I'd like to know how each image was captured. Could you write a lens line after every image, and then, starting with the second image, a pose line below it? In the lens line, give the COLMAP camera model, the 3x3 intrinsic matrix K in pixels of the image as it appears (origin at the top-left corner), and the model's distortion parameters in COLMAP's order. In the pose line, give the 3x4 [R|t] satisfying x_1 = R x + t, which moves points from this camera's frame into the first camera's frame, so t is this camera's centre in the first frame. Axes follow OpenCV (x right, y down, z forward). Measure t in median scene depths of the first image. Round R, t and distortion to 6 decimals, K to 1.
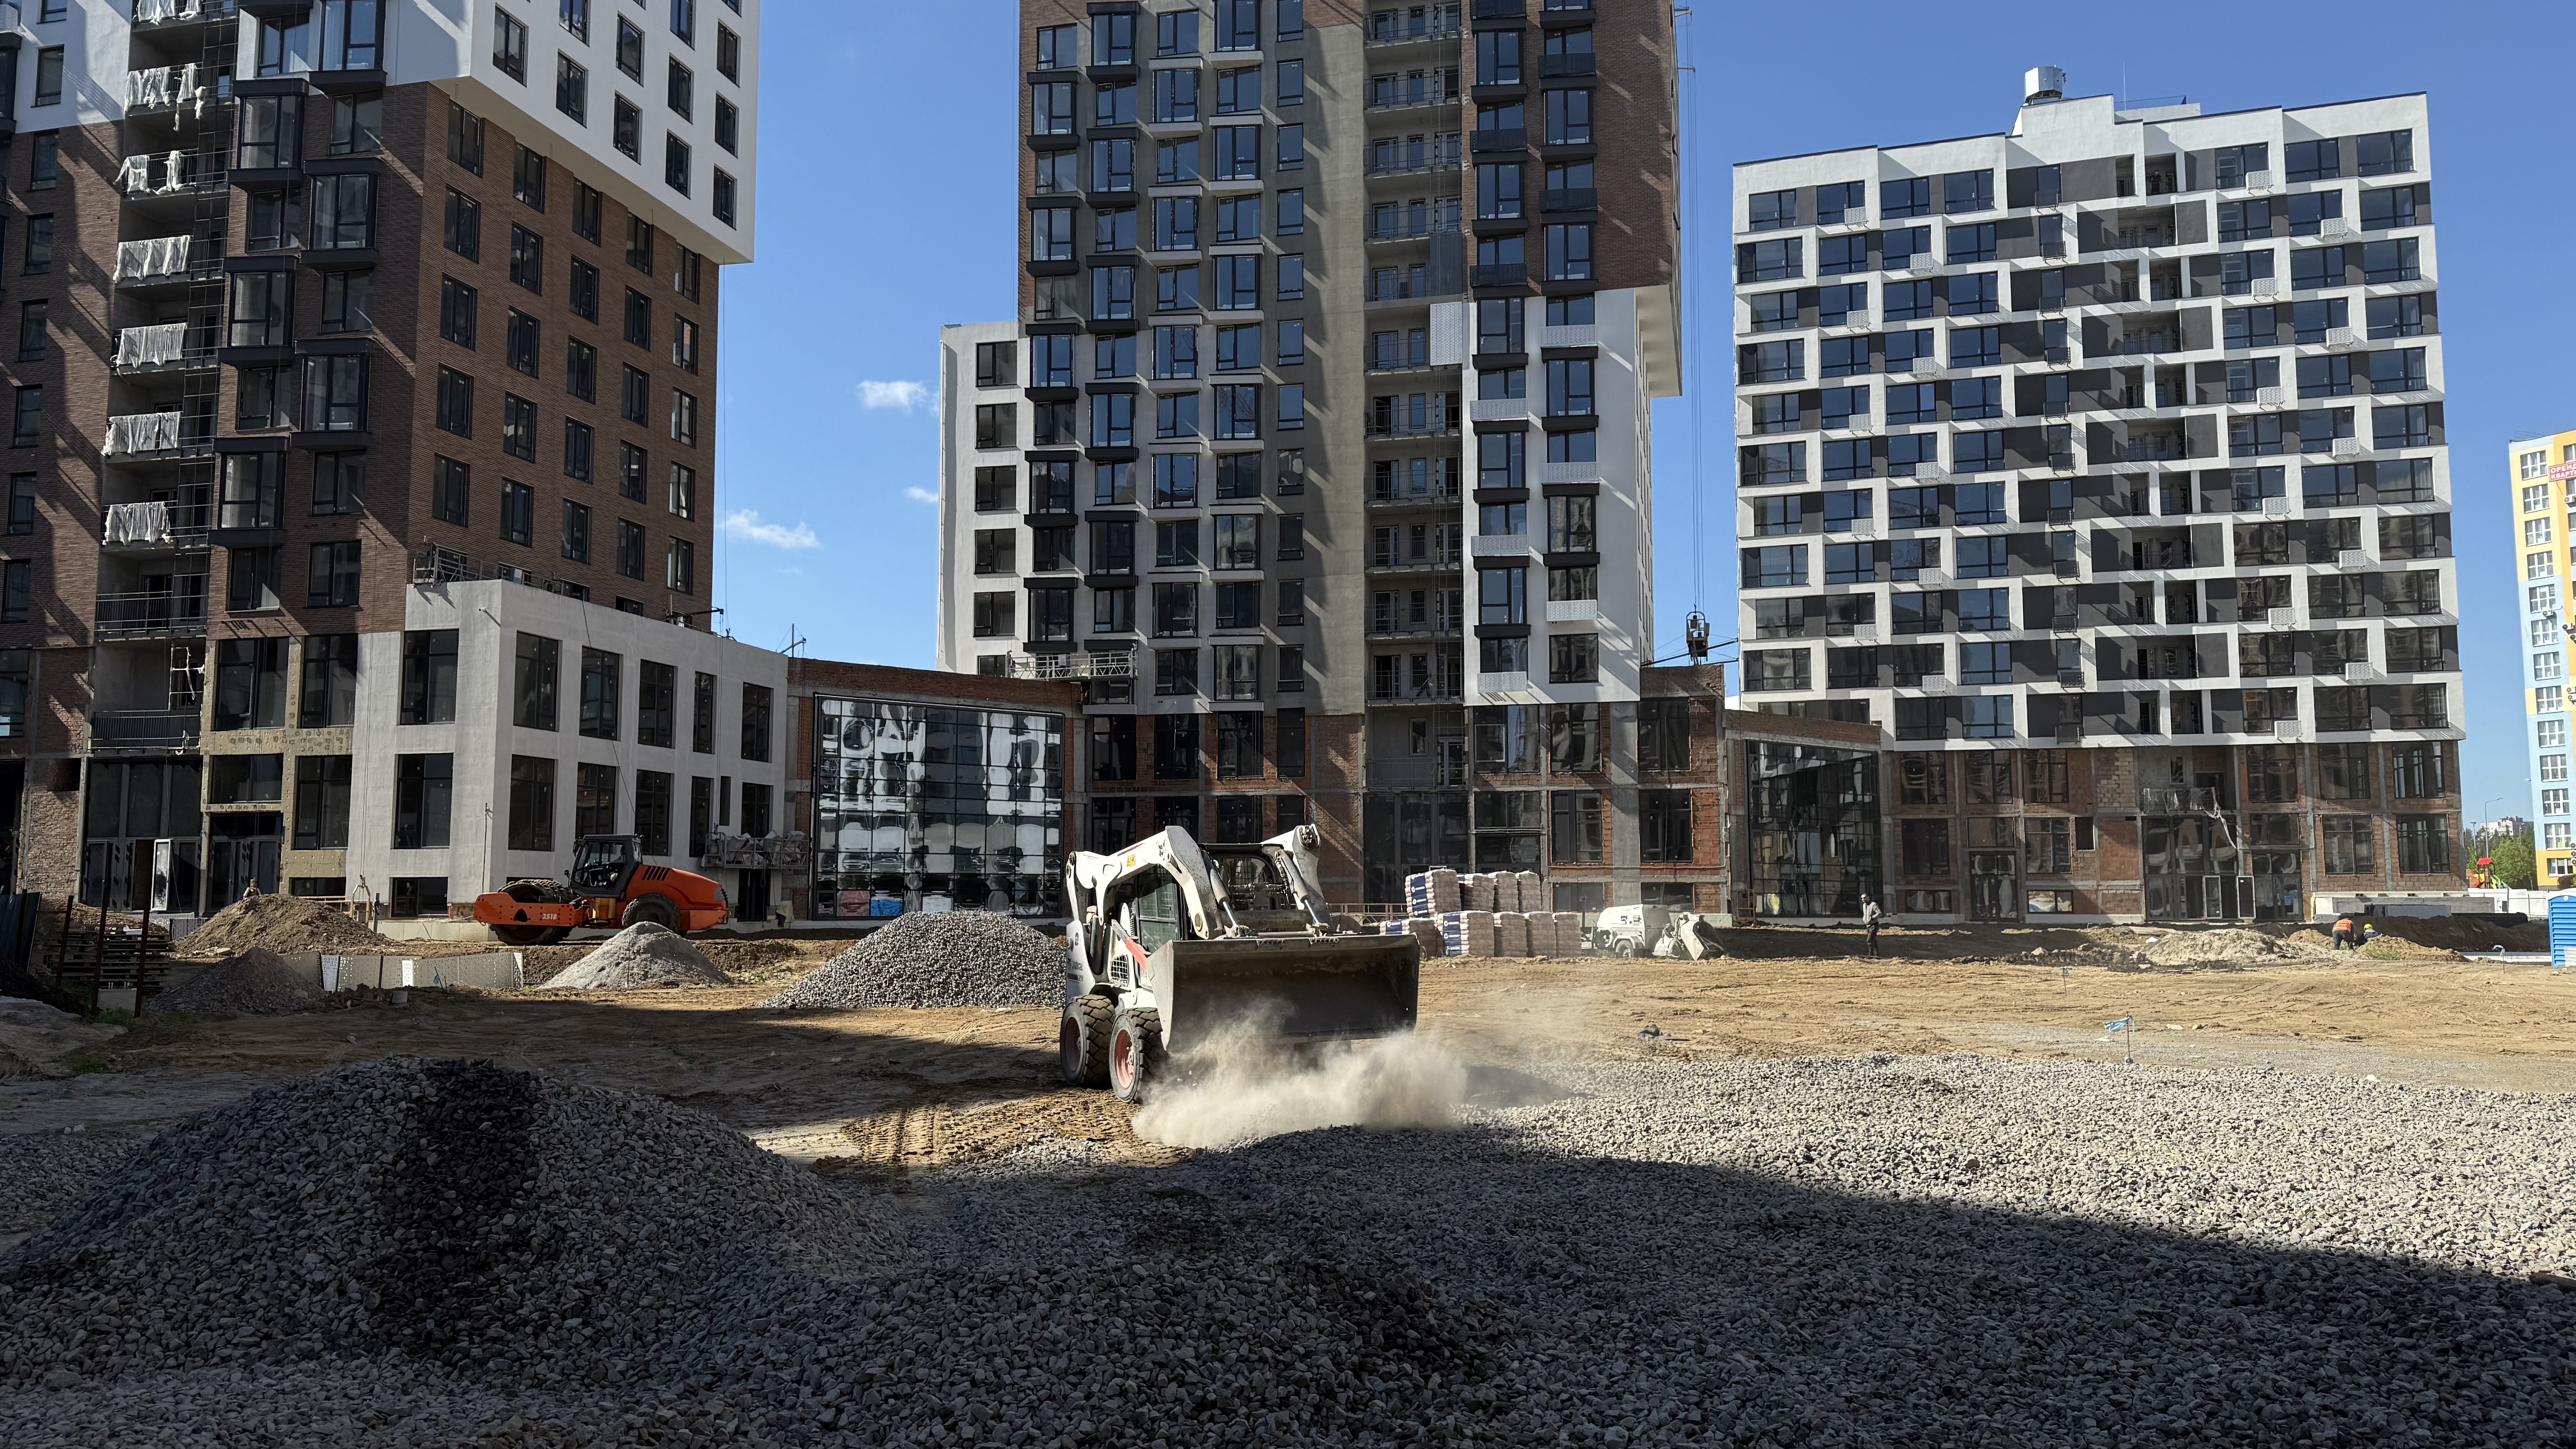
lens RADIAL K [[1795.3, 0, 1289.8], [0, 1795.3, 742.3], [0, 0, 1]] dist [0.079609, -0.103284]
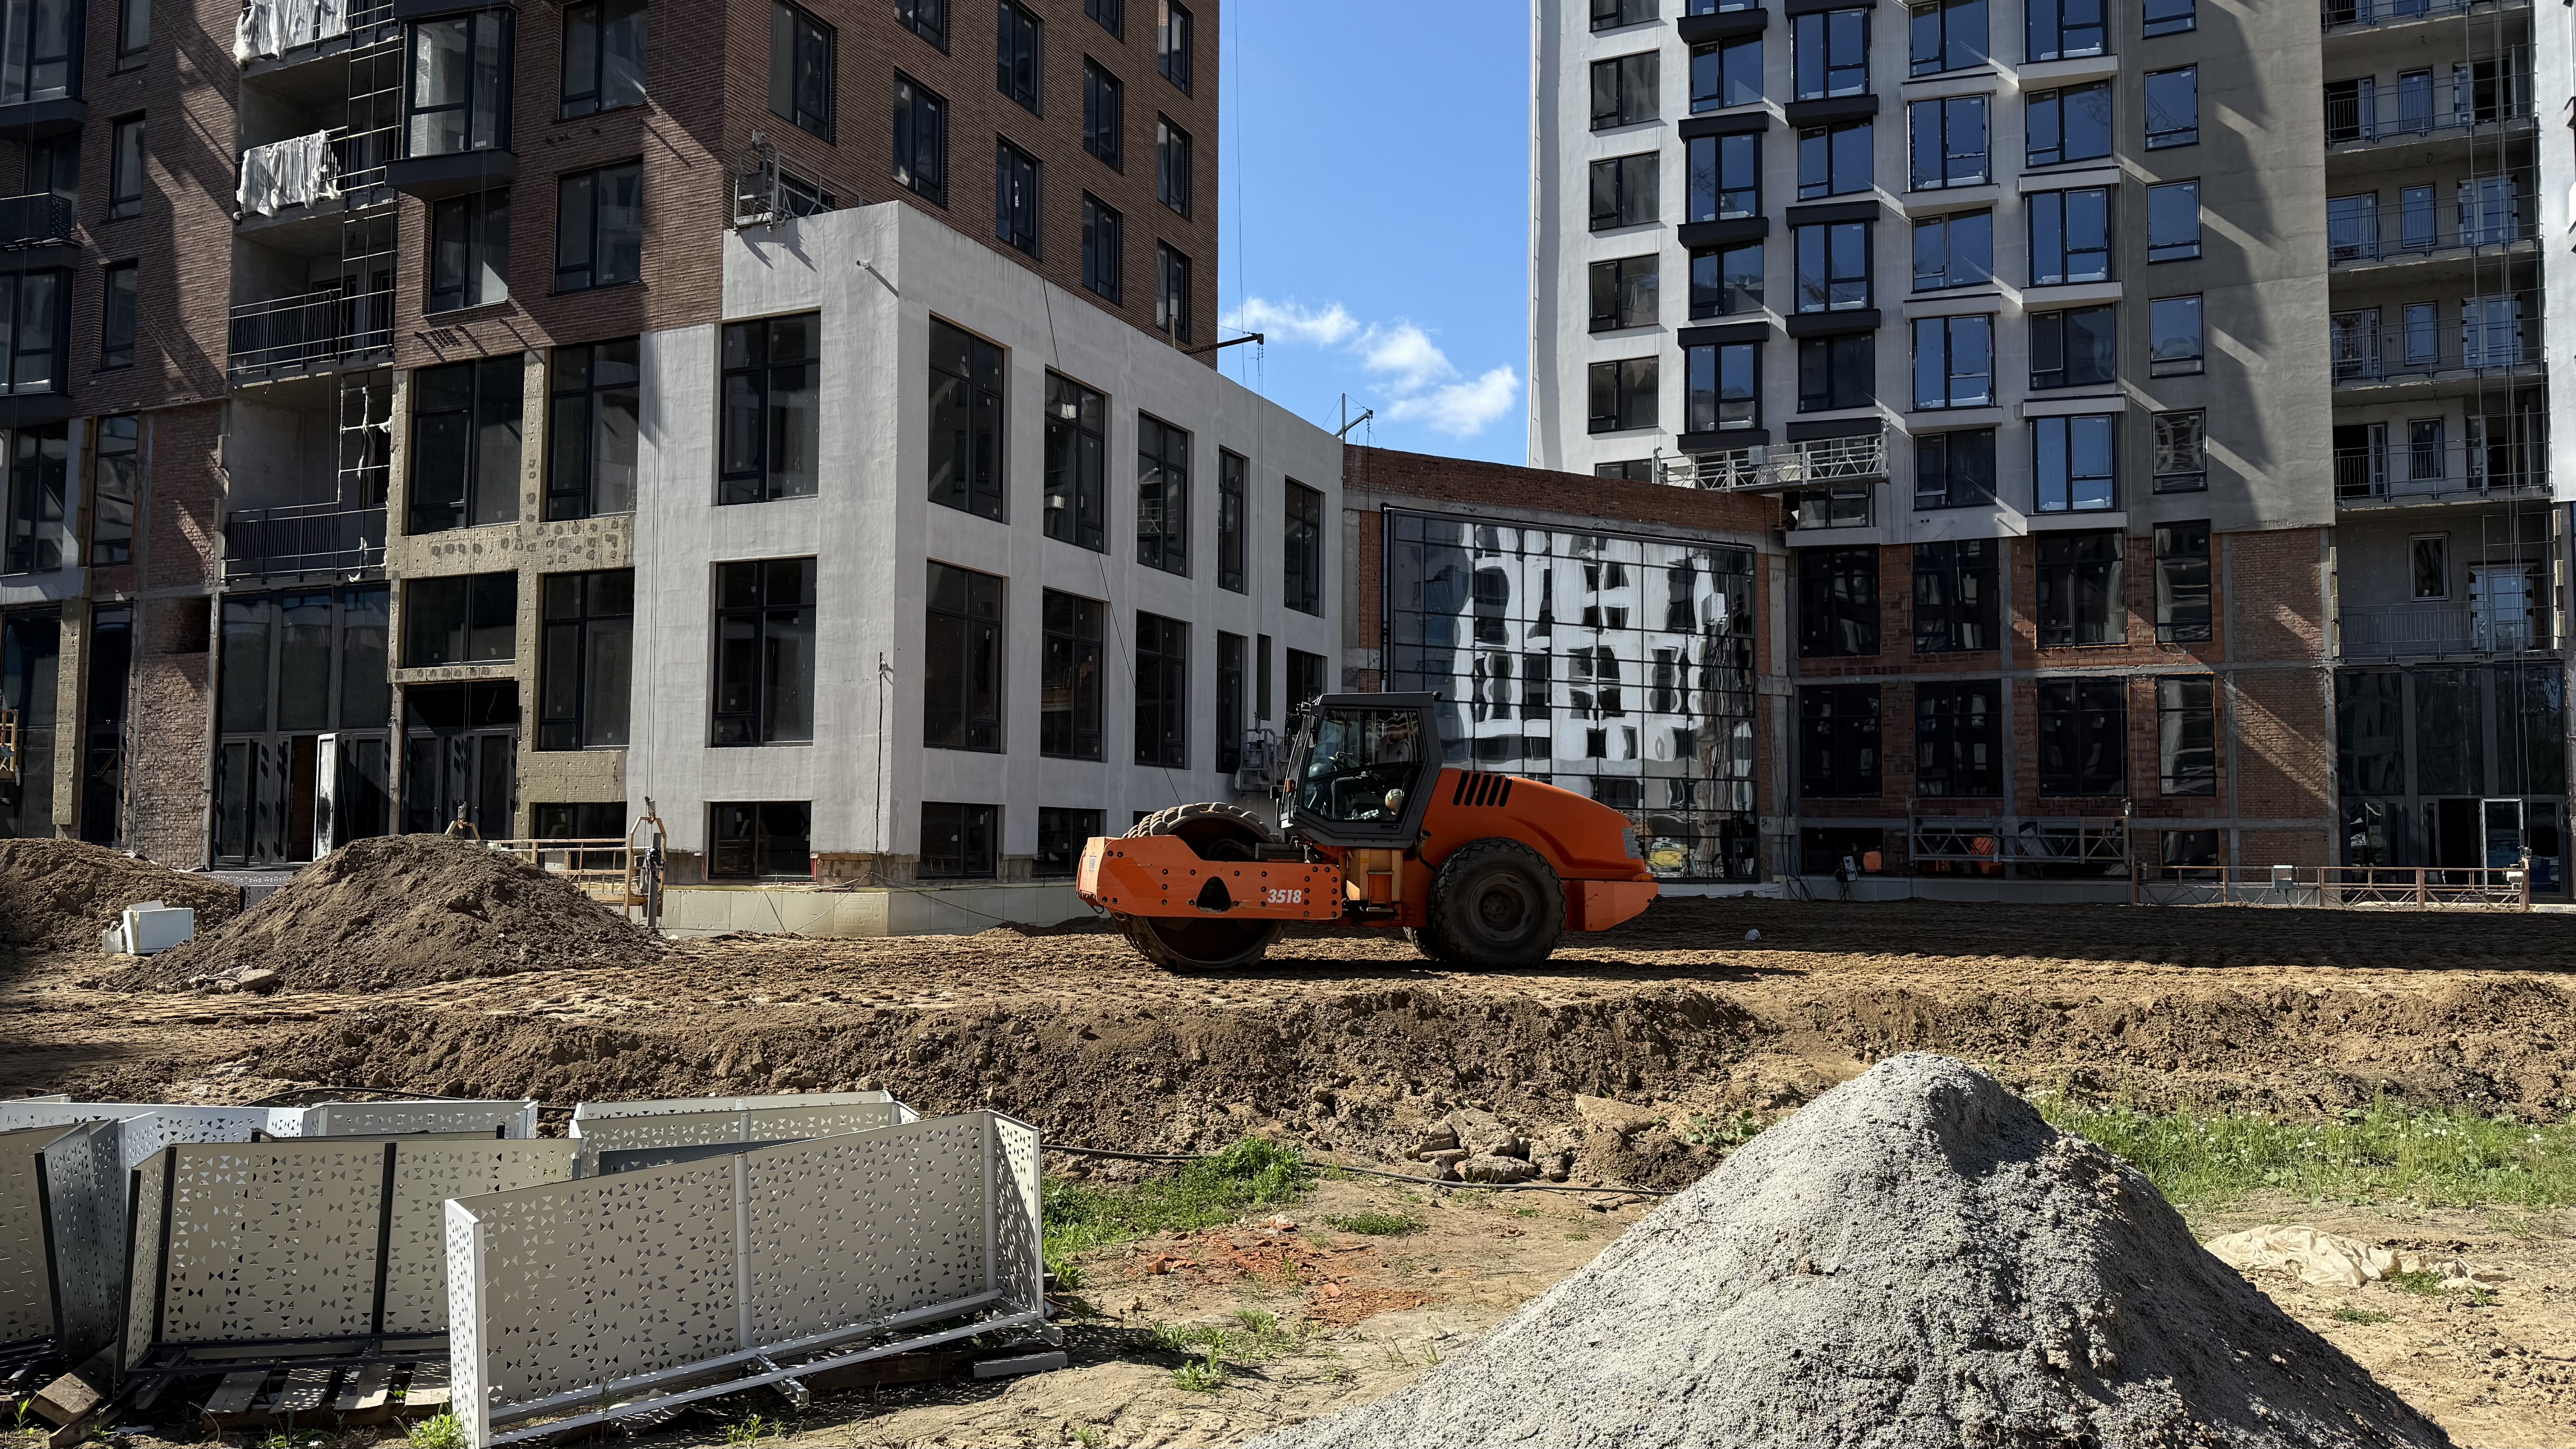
lens RADIAL K [[1795.3, 0, 1288.3], [0, 1795.3, 740.2], [0, 0, 1]] dist [0.079609, -0.103284]
pose [[0.981355, -0.004552, -0.192152, -0.181273], [0.010324, 0.999525, 0.029047, 0.033418], [0.191928, -0.030489, 0.980935, 0.409928]]
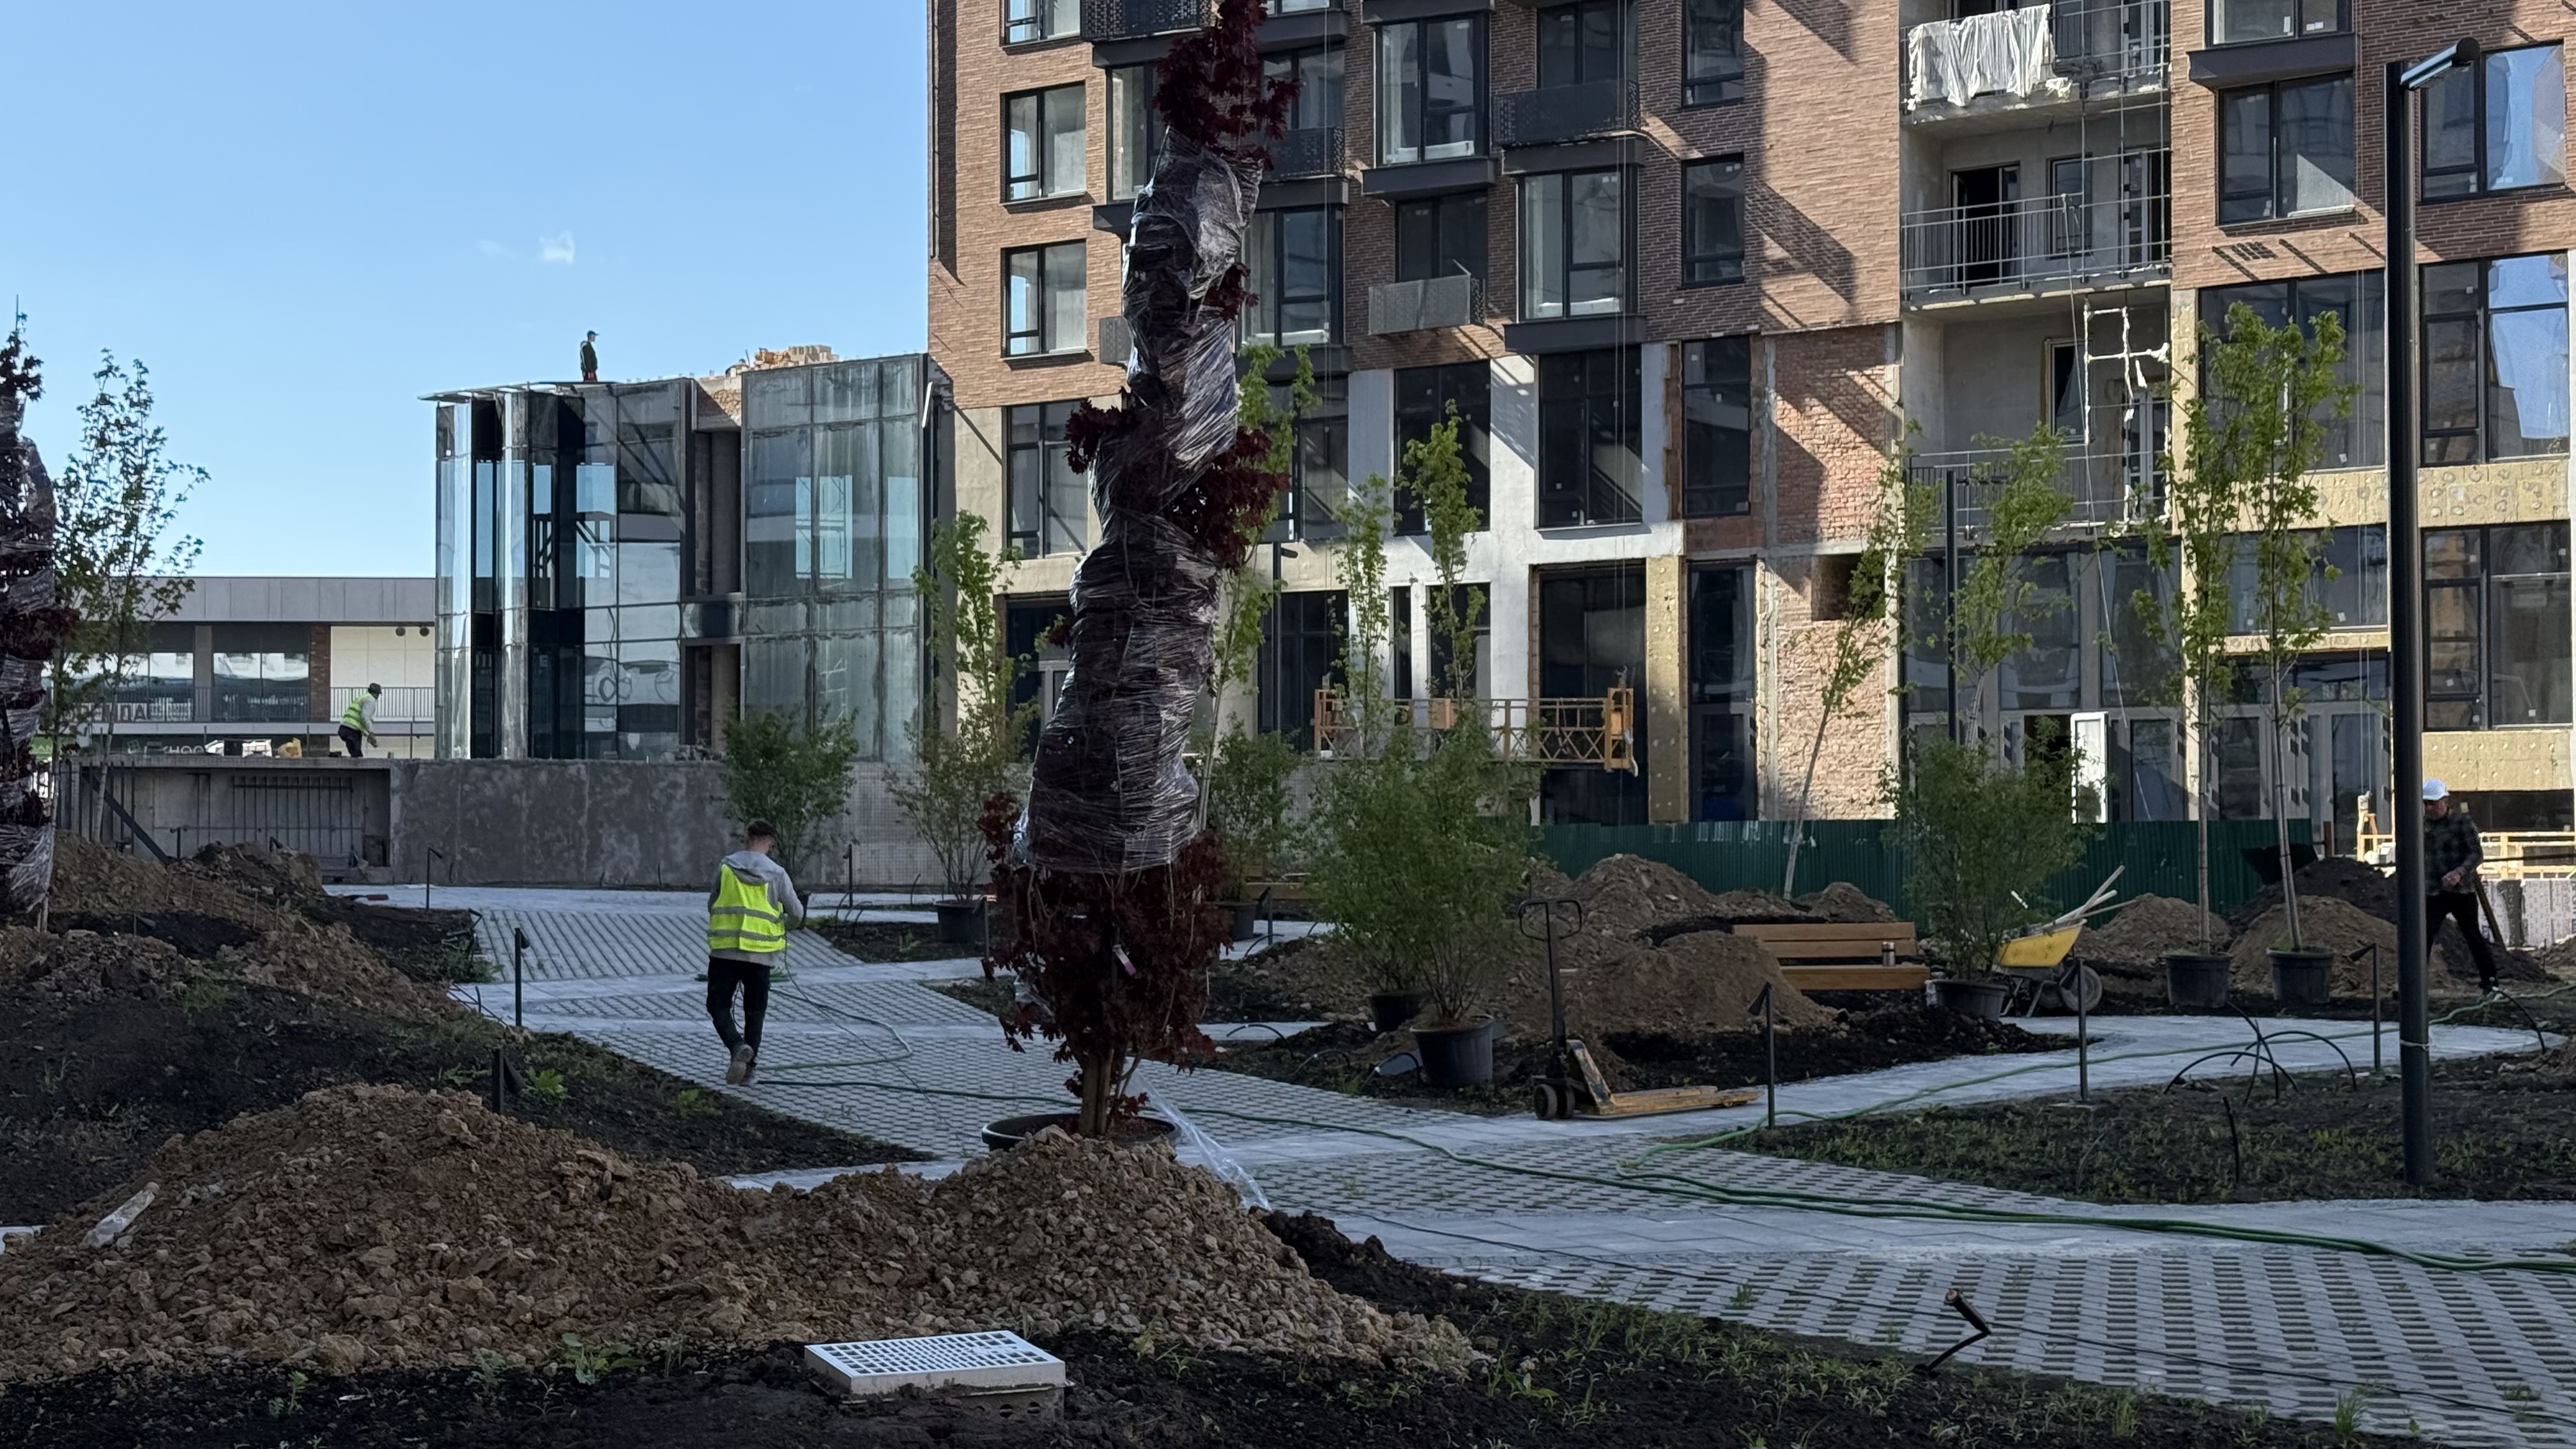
lens RADIAL K [[3562.1, 0, 1277.4], [0, 3562.1, 702.5], [0, 0, 1]] dist [0.134085, 0.000000]
pose [[0.928385, -0.017879, -0.371188, -0.373605], [0.035987, 0.998473, 0.041915, 0.002203], [0.369872, -0.052271, 0.927611, 0.037916]]
